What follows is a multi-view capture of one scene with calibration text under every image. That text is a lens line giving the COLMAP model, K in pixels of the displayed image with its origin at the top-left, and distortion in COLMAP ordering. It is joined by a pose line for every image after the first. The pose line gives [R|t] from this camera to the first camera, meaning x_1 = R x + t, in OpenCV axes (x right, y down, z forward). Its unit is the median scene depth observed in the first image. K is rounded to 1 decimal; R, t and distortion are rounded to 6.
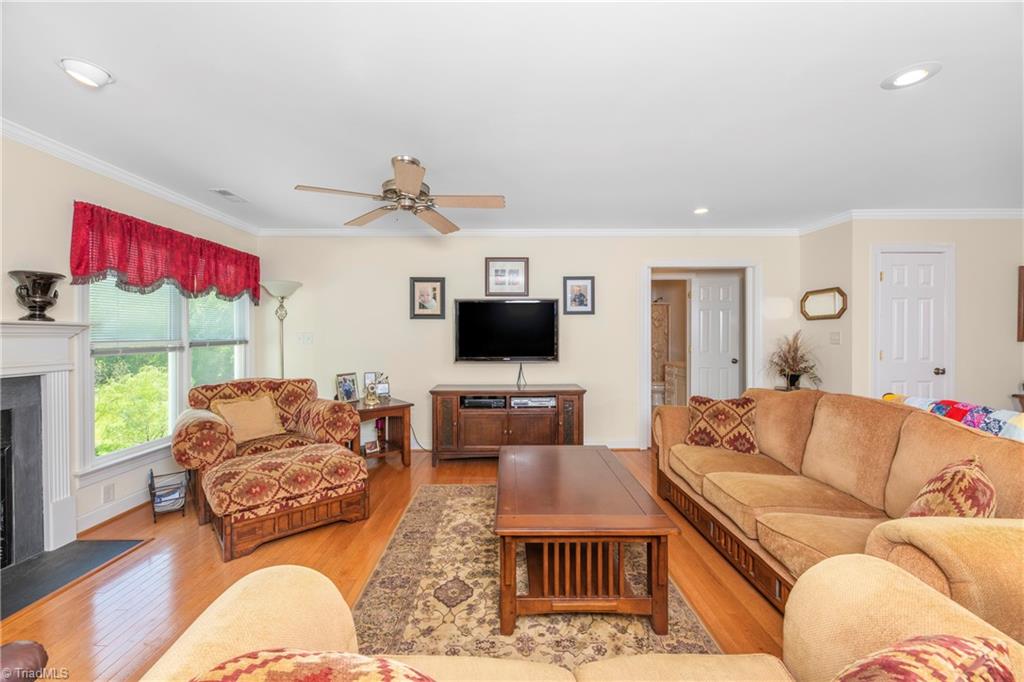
lens RADIAL K [[406.5, 0, 515.4], [0, 406.5, 338.6], [0, 0, 1]] dist [-0.001663, -0.000144]
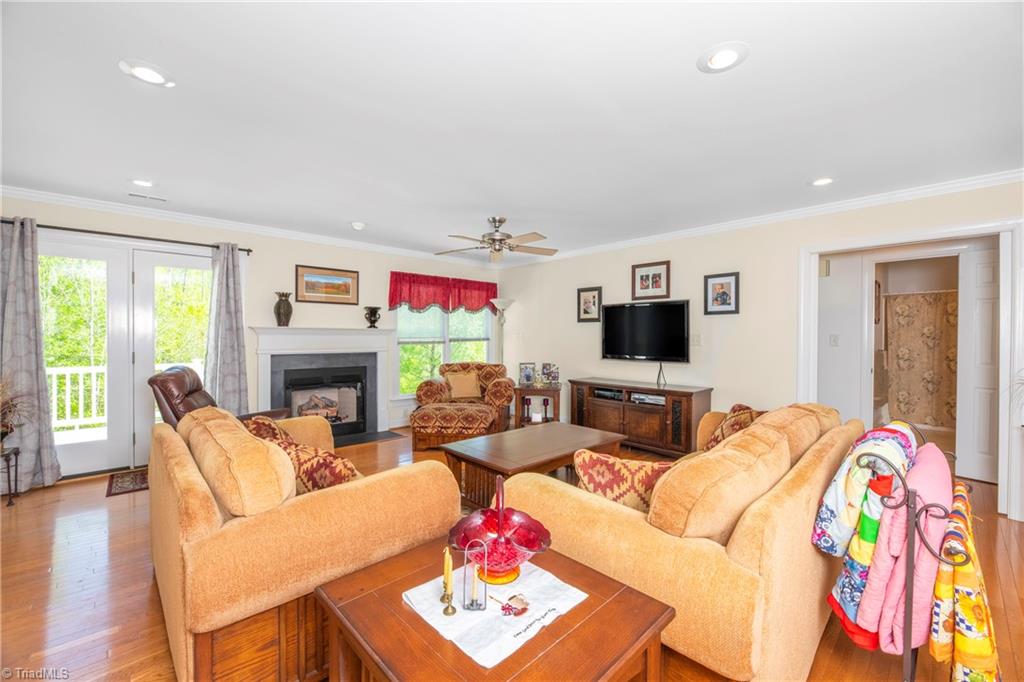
lens RADIAL K [[414.4, 0, 515.6], [0, 414.4, 341.6], [0, 0, 1]] dist [-0.002203, -0.000277]
pose [[0.681275, 0.016129, -0.731850, 0.718925], [-0.011304, 0.999870, 0.011513, -0.002944], [0.731941, 0.000430, 0.681368, 0.005076]]
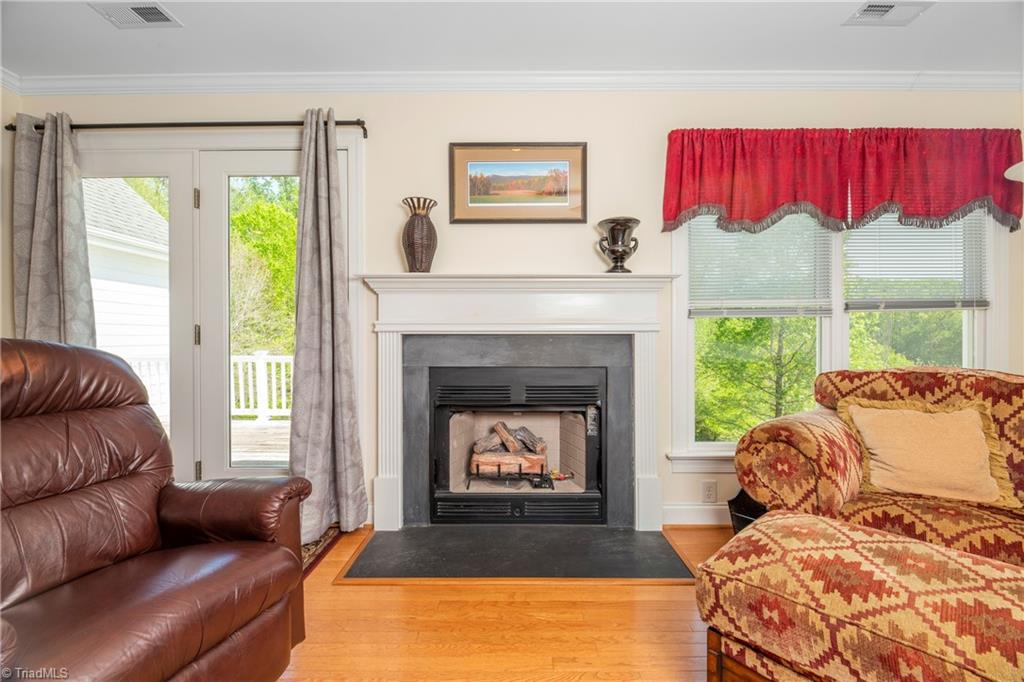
lens RADIAL K [[418.2, 0, 508.1], [0, 418.2, 337.4], [0, 0, 1]] dist [-0.001784, -0.000300]
pose [[-0.024179, 0.003822, -0.999700, -0.151360], [-0.004004, 0.999984, 0.003920, 0.066111], [0.999700, 0.004098, -0.024163, 0.523257]]
